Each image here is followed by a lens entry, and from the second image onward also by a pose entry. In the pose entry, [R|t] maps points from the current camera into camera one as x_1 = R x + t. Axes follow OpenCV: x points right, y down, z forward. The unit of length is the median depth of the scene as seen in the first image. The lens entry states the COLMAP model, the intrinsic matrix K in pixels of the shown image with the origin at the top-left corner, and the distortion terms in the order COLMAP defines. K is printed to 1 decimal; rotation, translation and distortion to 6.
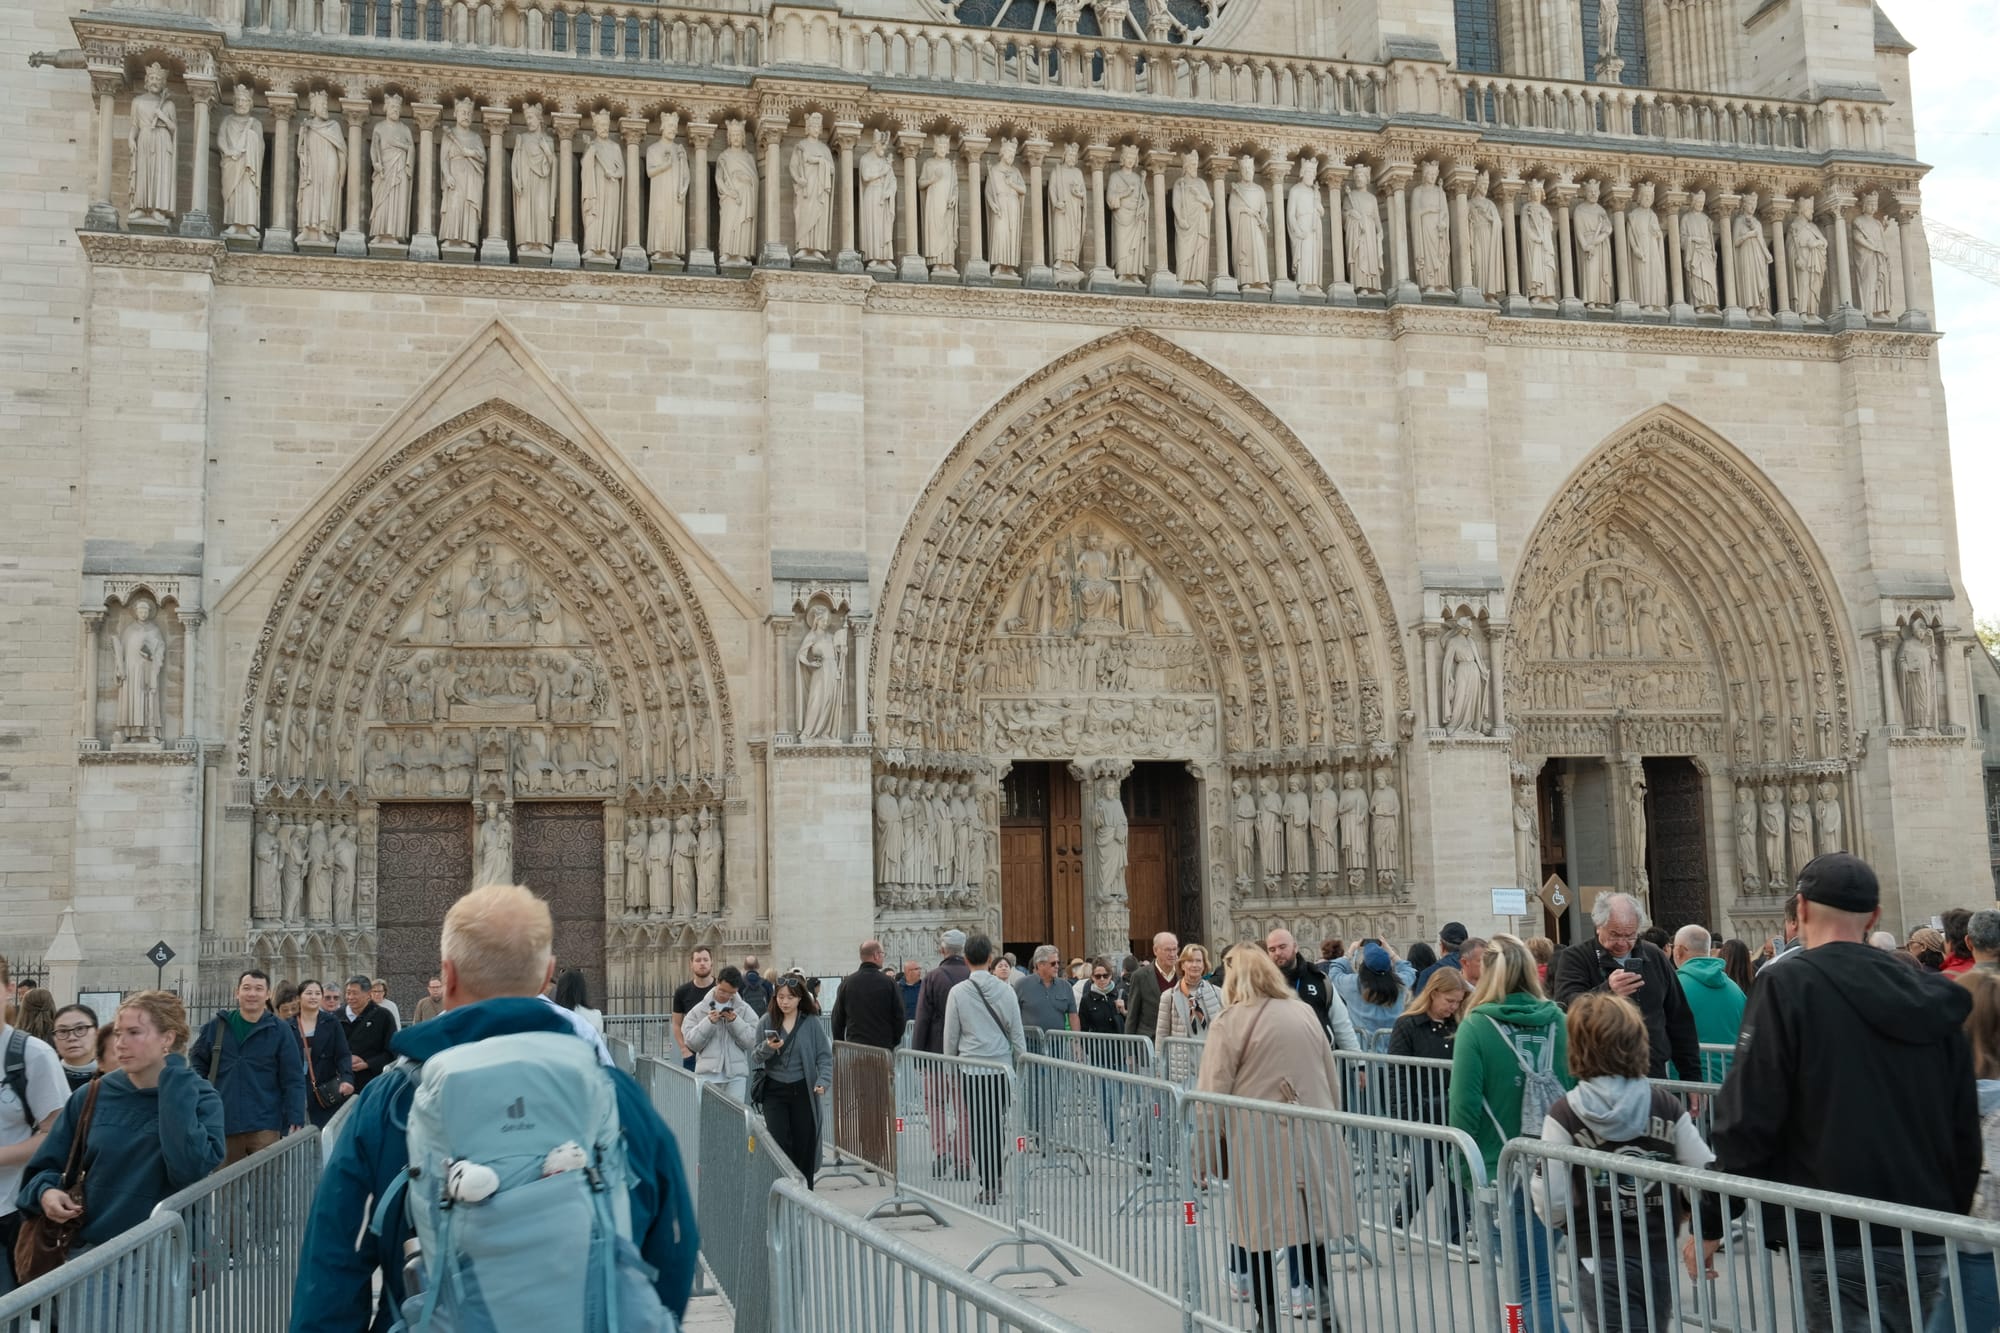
lens RADIAL K [[2026.1, 0, 991.2], [0, 2026.1, 671.2], [0, 0, 1]] dist [-0.050507, 0.139325]
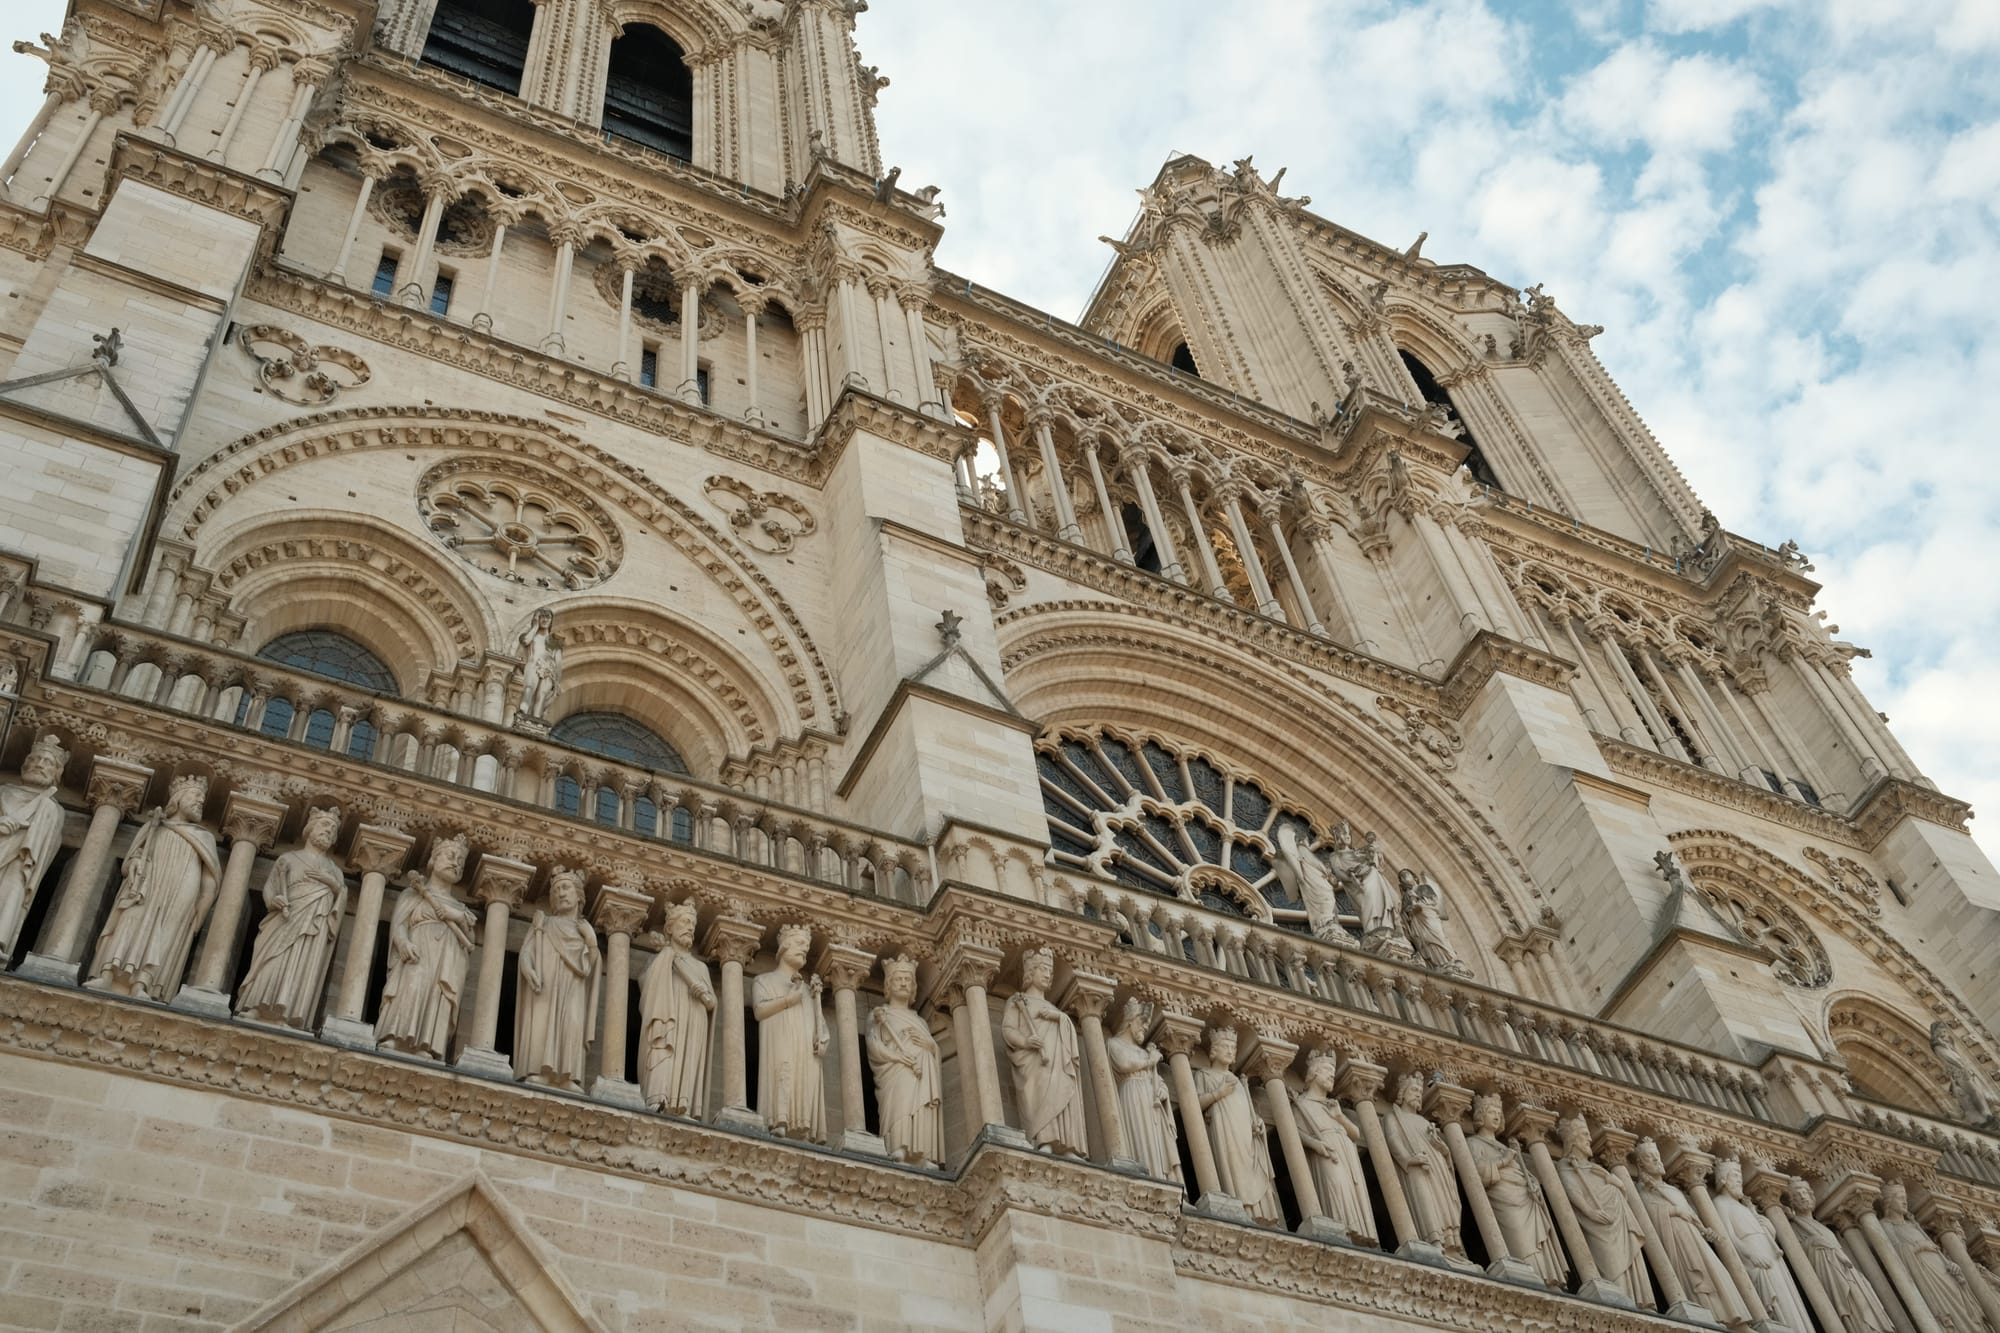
lens RADIAL K [[2026.1, 0, 991.2], [0, 2026.1, 671.2], [0, 0, 1]] dist [-0.050507, 0.139325]
pose [[0.977184, 0.104310, 0.185015, -0.214359], [0.059521, 0.701699, -0.709983, 0.080198], [-0.203883, 0.704797, 0.679480, 0.537222]]
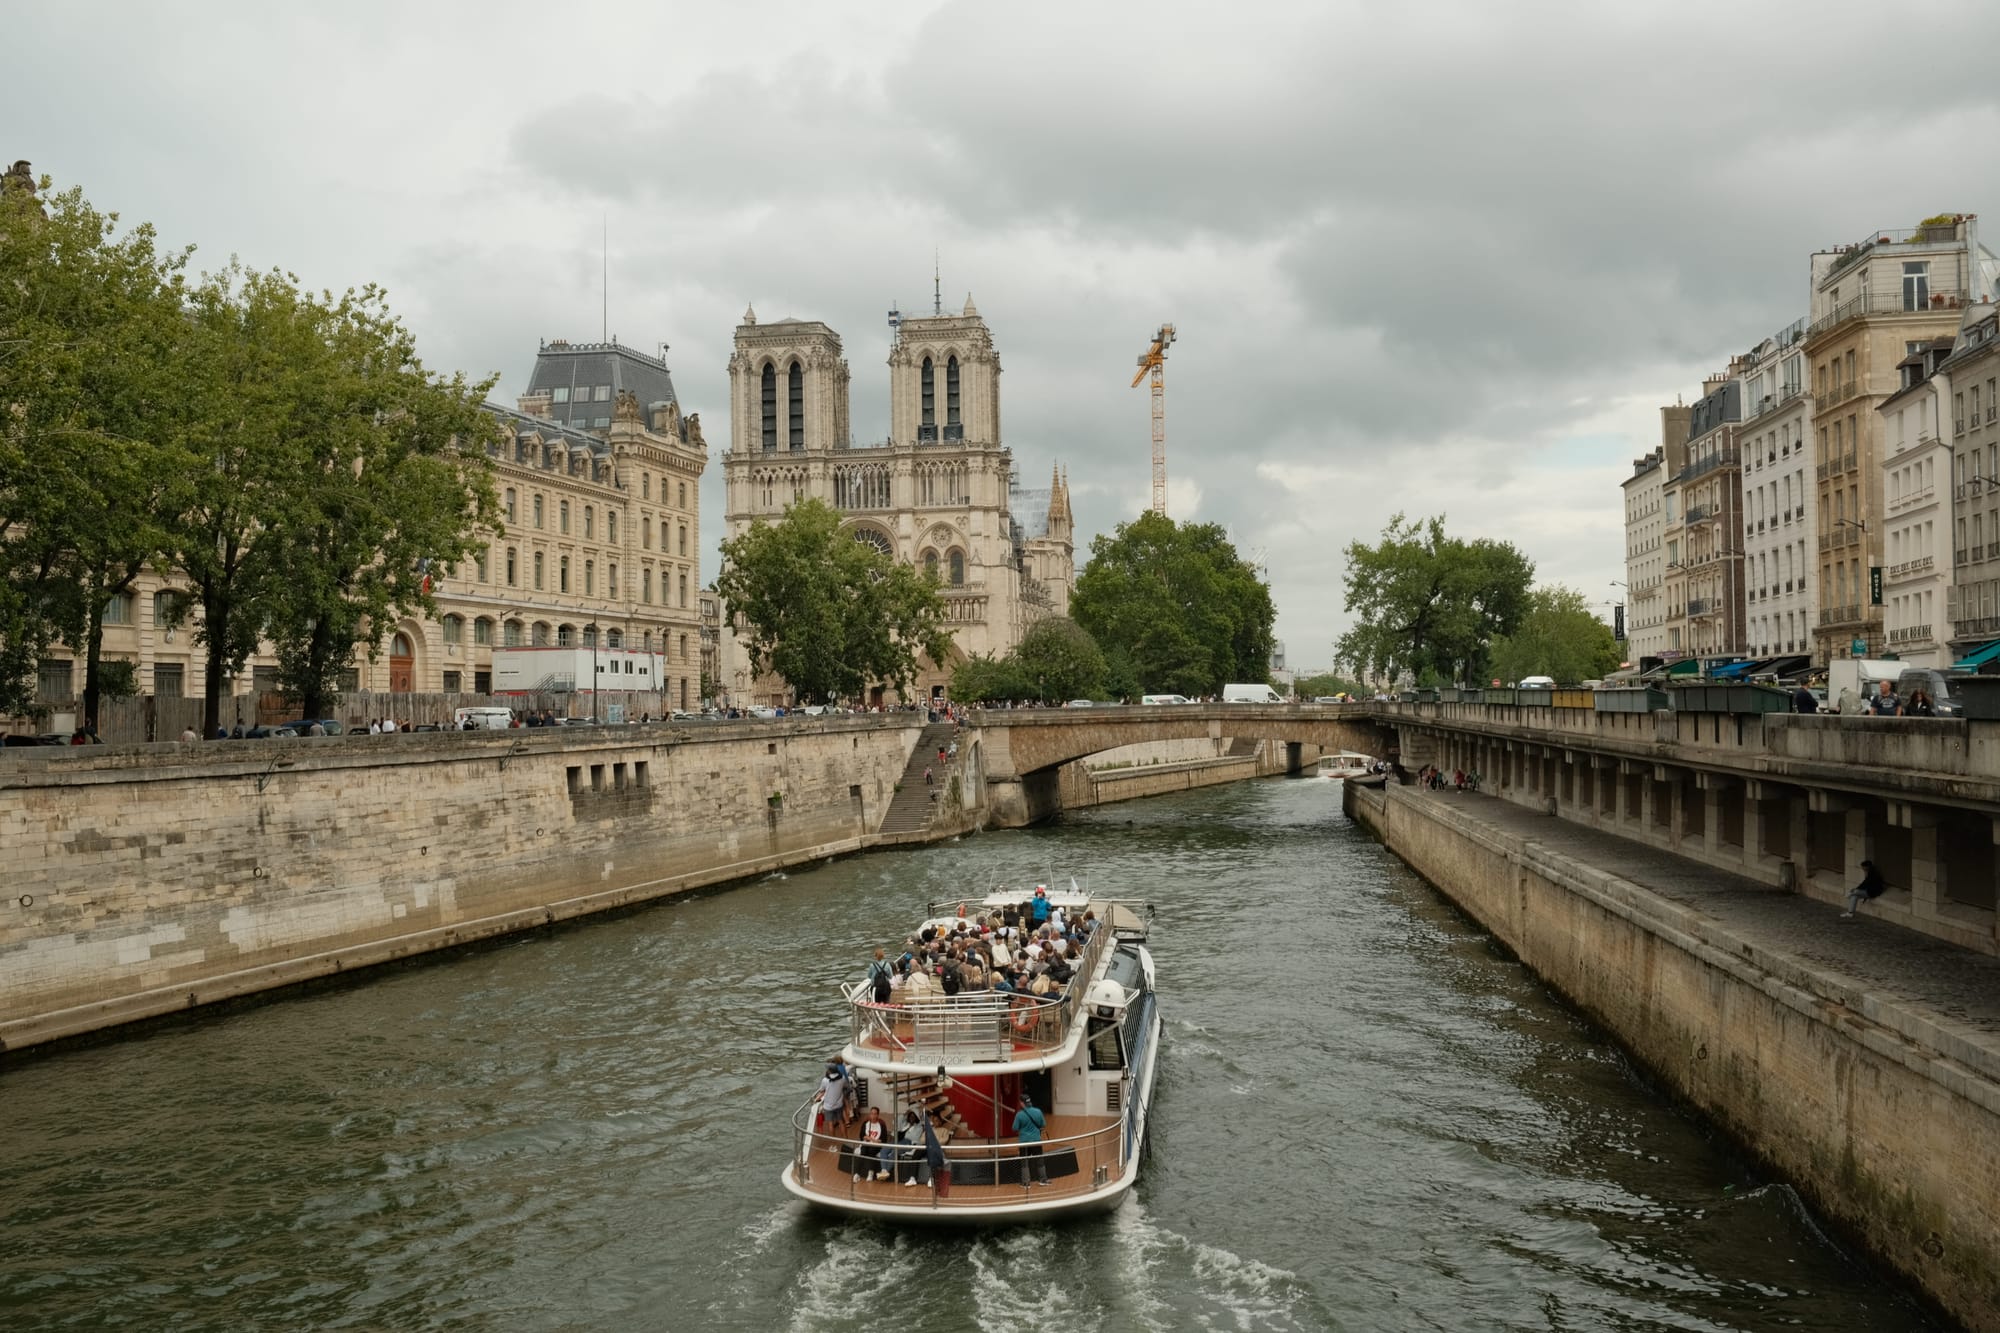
lens RADIAL K [[2026.1, 0, 991.2], [0, 2026.1, 671.2], [0, 0, 1]] dist [-0.050507, 0.139325]
pose [[0.908736, 0.002478, -0.417364, 3.632575], [0.051791, 0.991584, 0.118651, -0.886283], [0.414145, -0.129438, 0.900960, -5.536446]]
